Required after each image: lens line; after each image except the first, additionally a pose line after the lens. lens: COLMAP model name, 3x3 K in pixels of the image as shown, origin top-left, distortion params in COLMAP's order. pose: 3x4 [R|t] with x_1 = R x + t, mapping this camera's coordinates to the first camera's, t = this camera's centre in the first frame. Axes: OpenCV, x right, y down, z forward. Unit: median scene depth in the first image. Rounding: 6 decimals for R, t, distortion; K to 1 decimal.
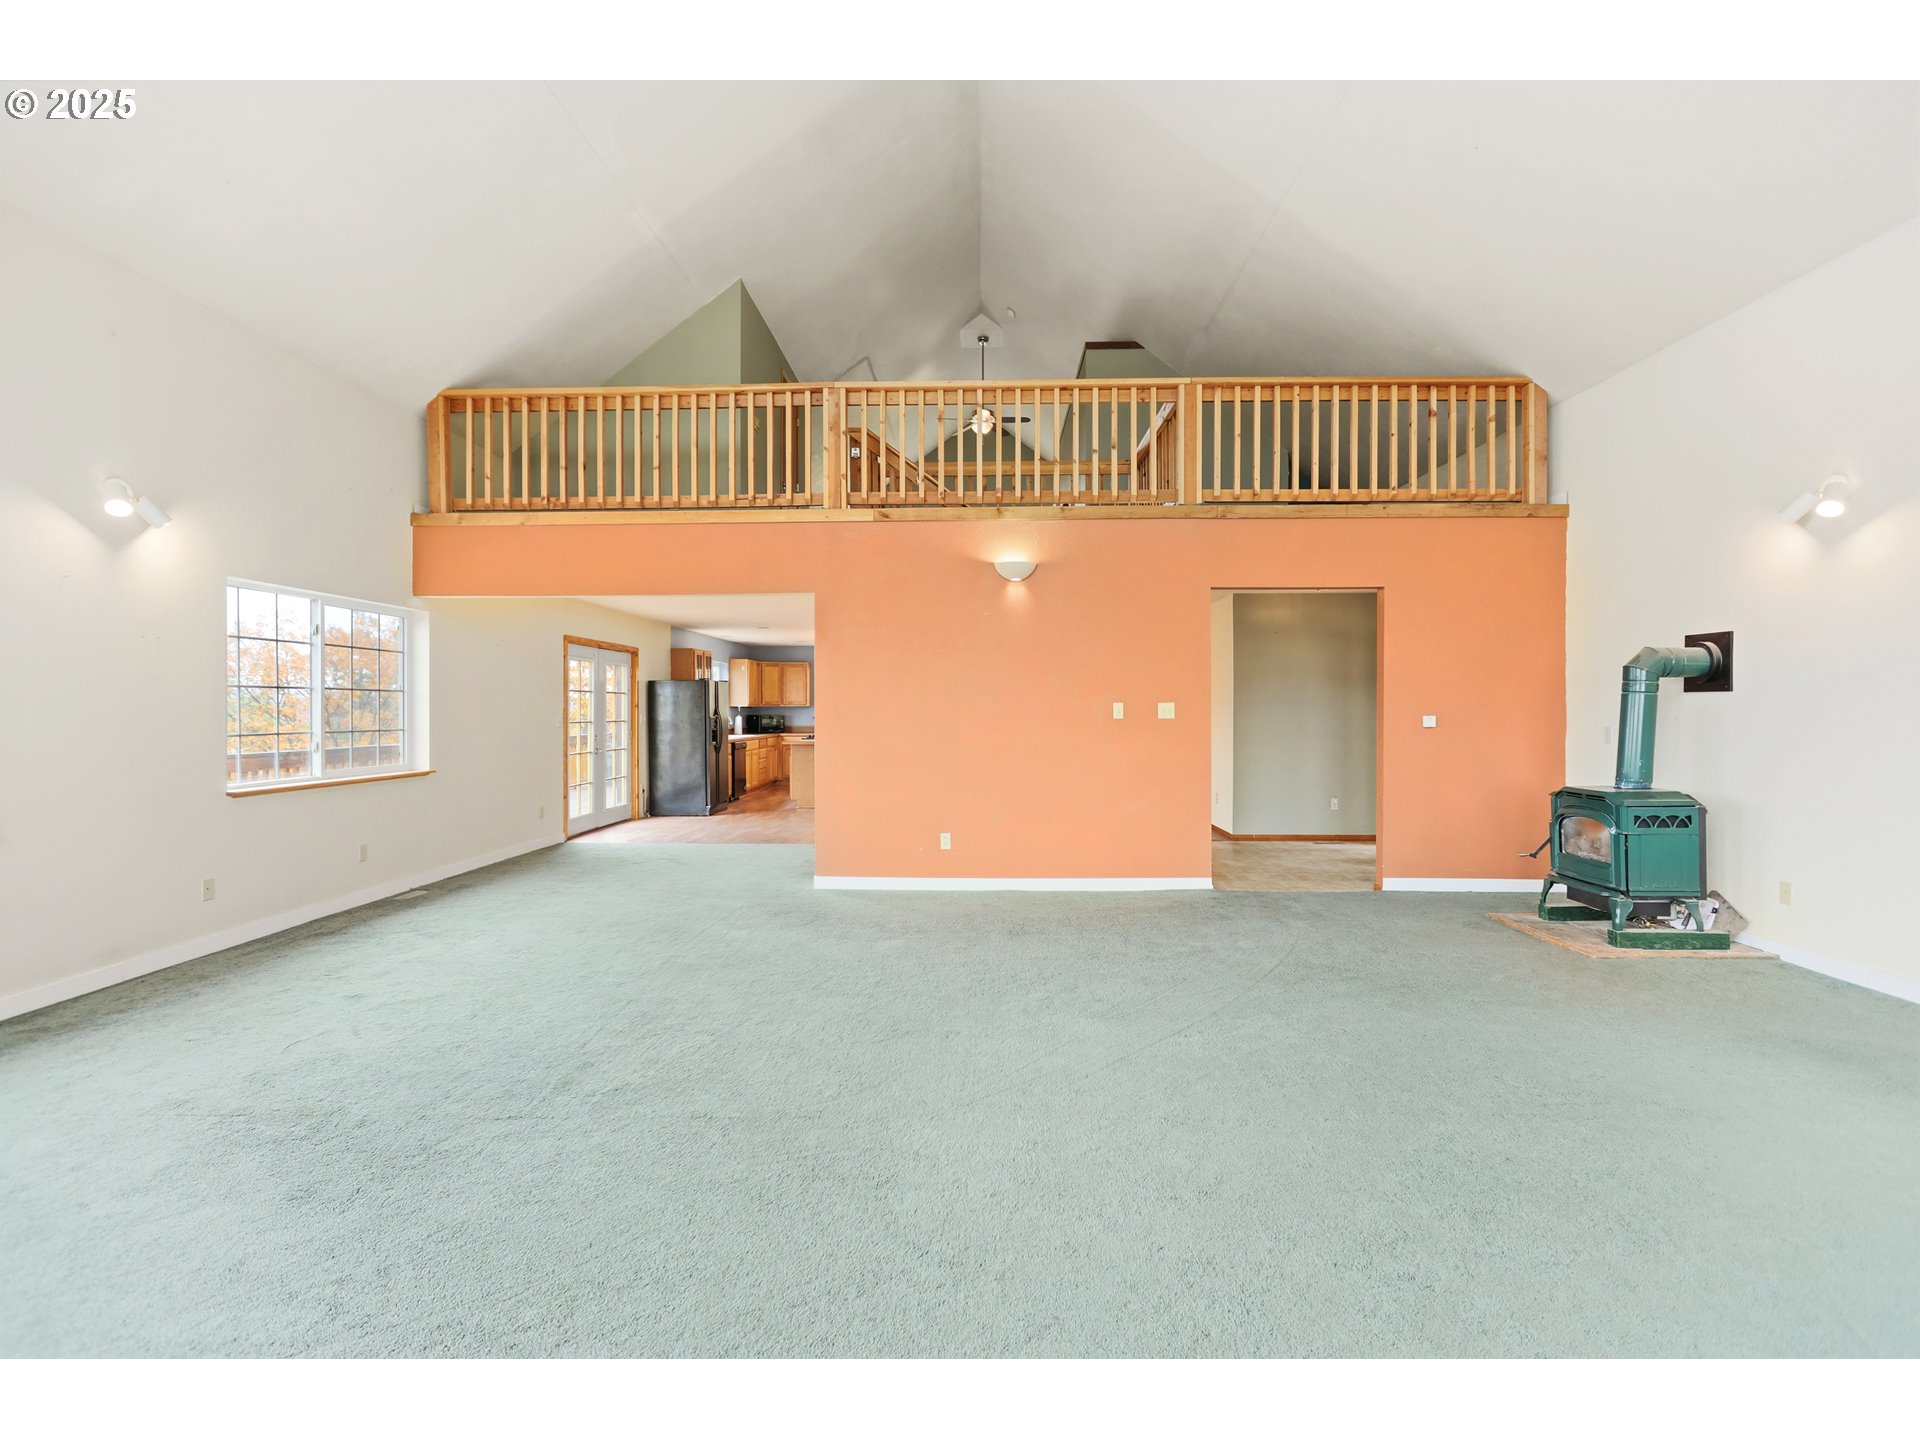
lens RADIAL K [[930.1, 0, 966.2], [0, 930.1, 709.0], [0, 0, 1]] dist [-0.003851, 0.000235]
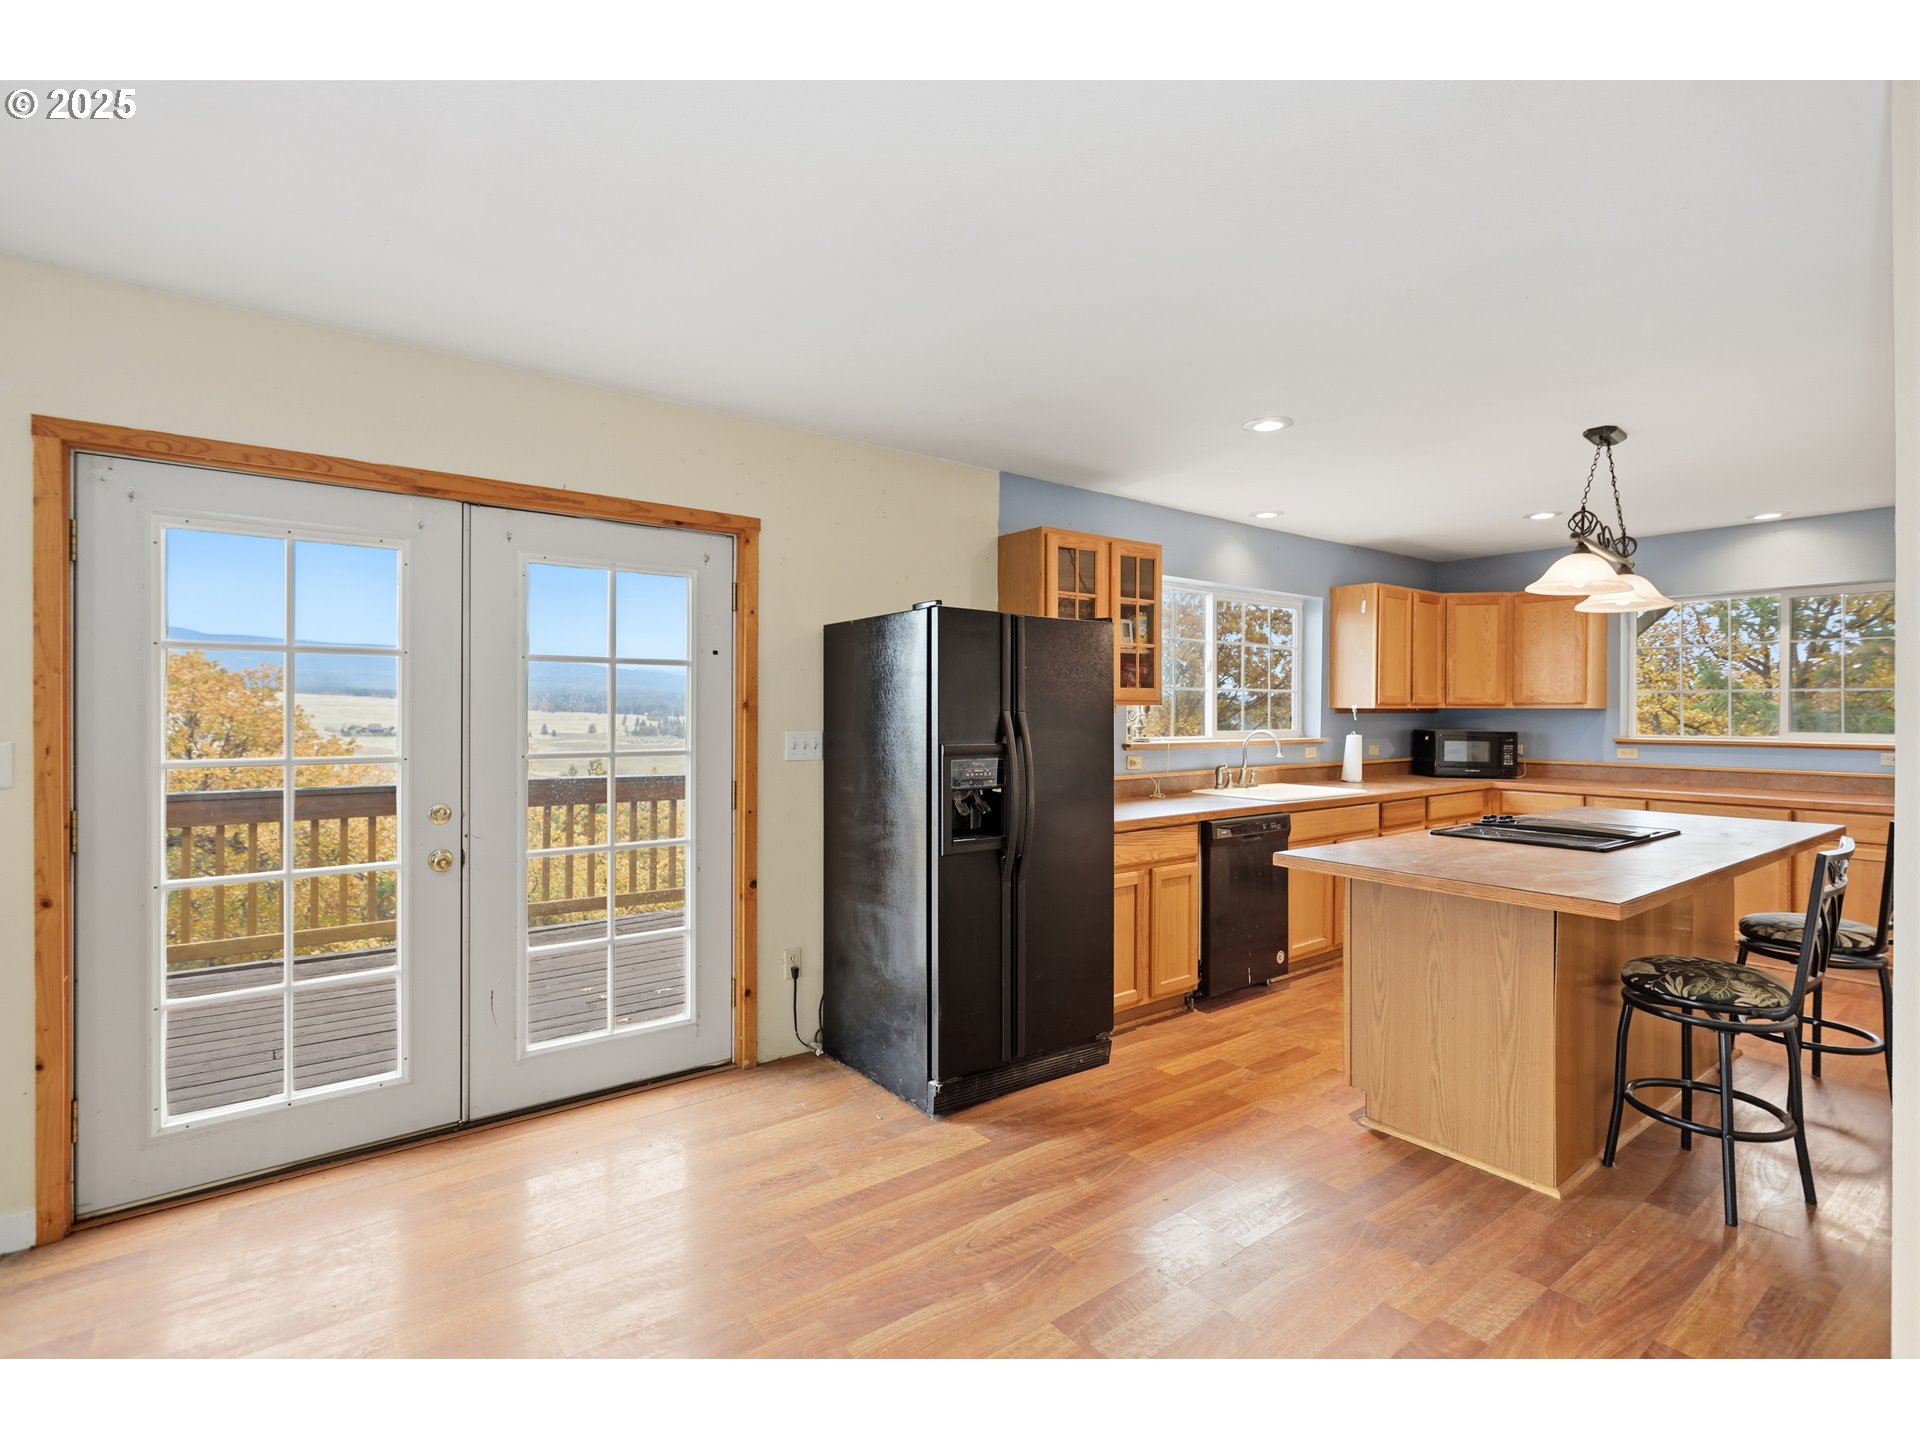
lens RADIAL K [[930.1, 0, 966.2], [0, 930.1, 709.0], [0, 0, 1]] dist [-0.003851, 0.000235]
pose [[0.626885, -0.001371, -0.779110, -0.062070], [-0.003798, 0.999981, -0.004817, -0.000009], [0.779102, 0.005979, 0.626868, 0.825778]]
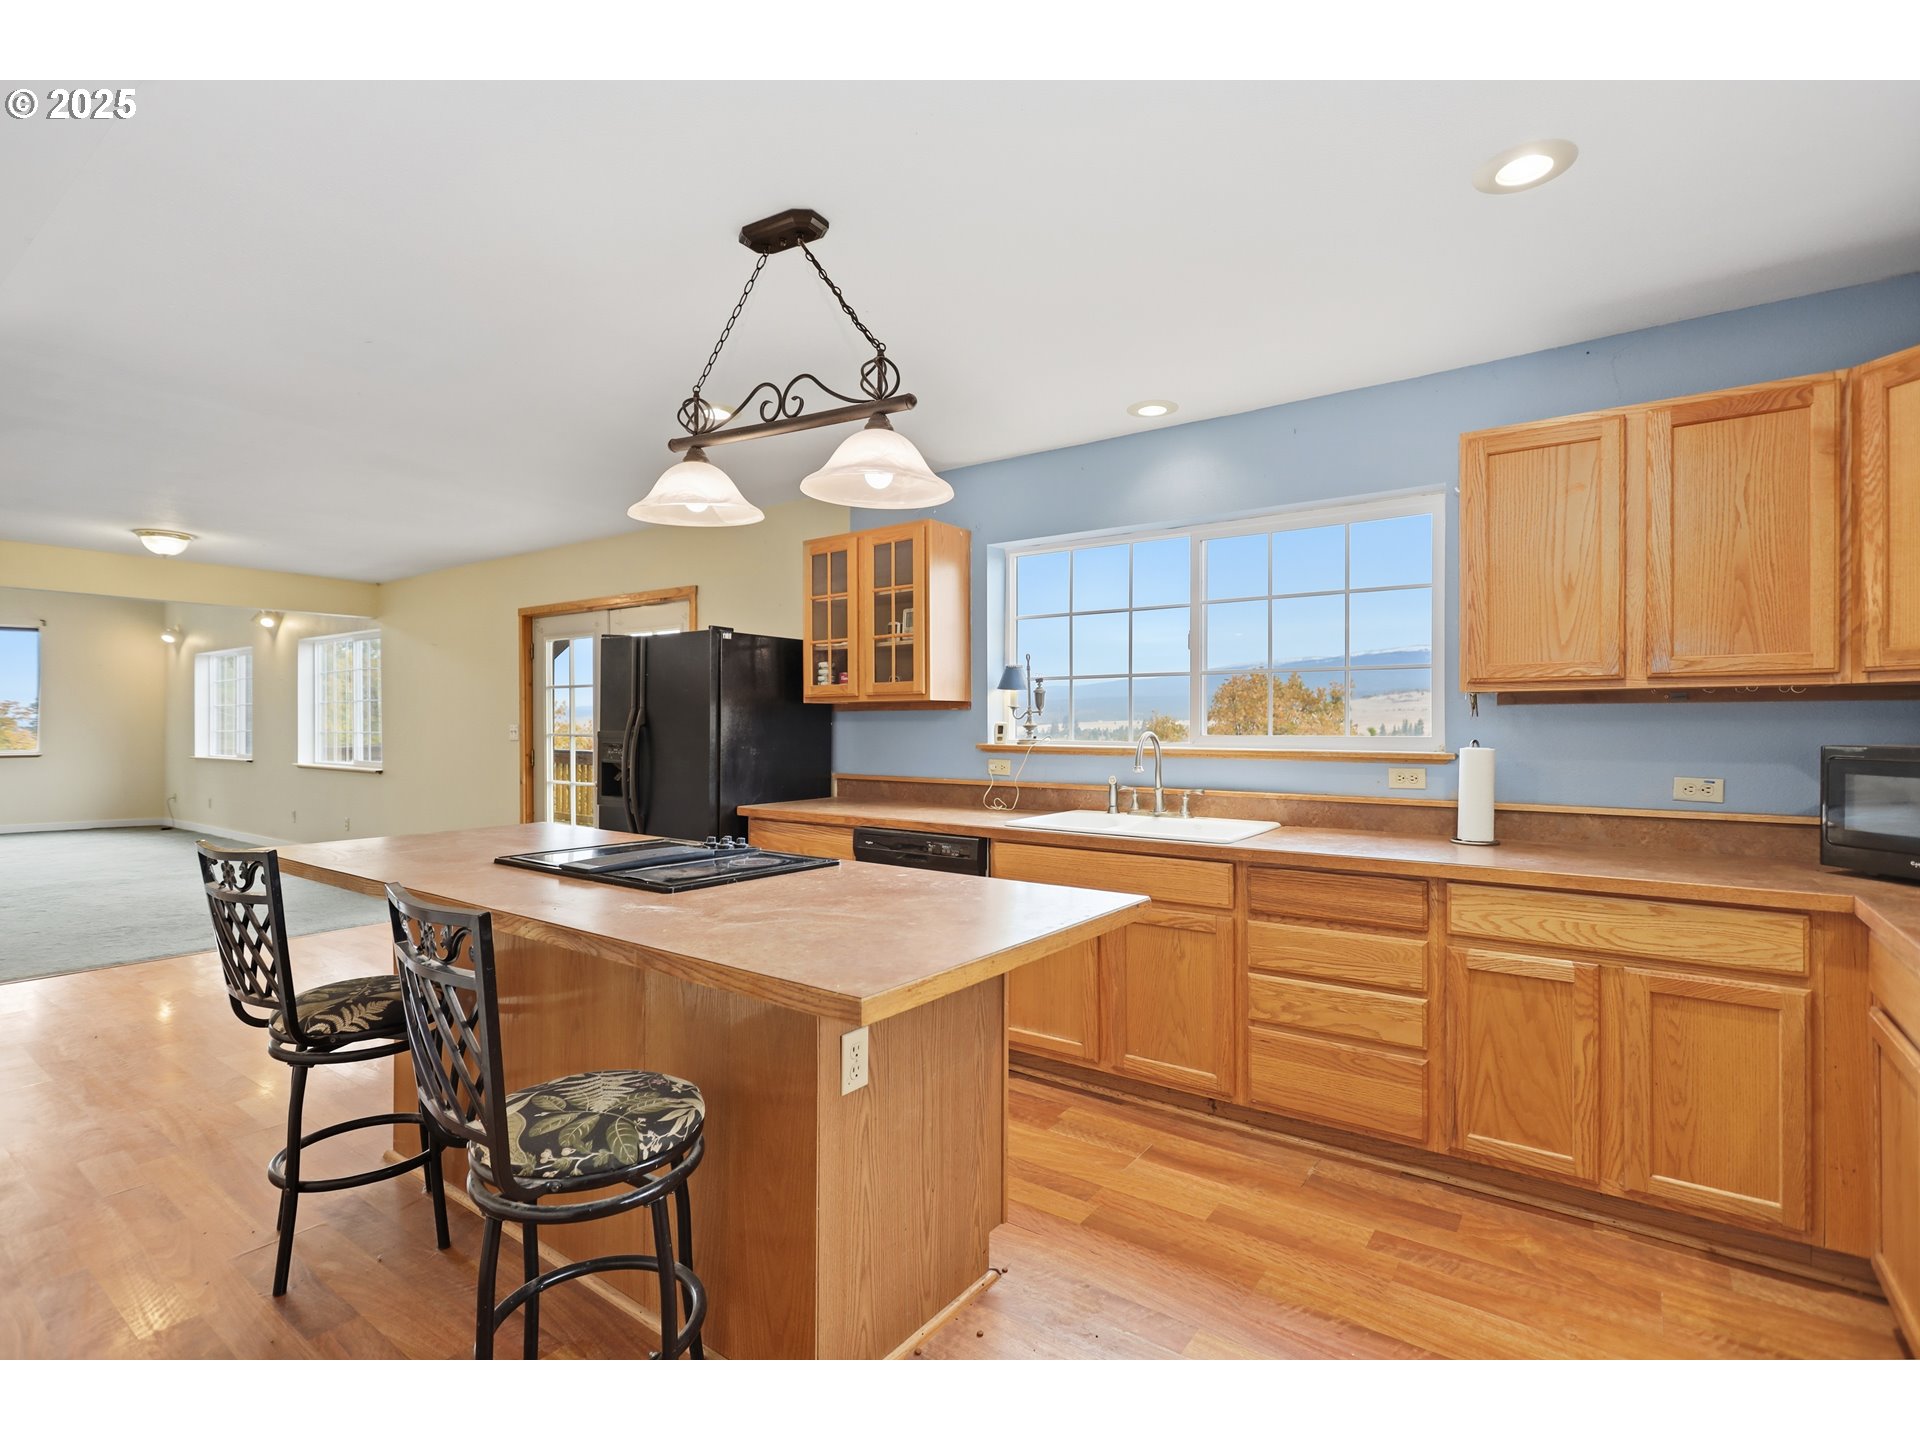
lens RADIAL K [[930.1, 0, 966.2], [0, 930.1, 709.0], [0, 0, 1]] dist [-0.003851, 0.000235]
pose [[-0.577924, -0.006757, -0.816063, -0.043619], [0.001307, 0.999957, -0.009204, 0.002404], [0.816090, -0.006386, -0.577890, 1.329654]]
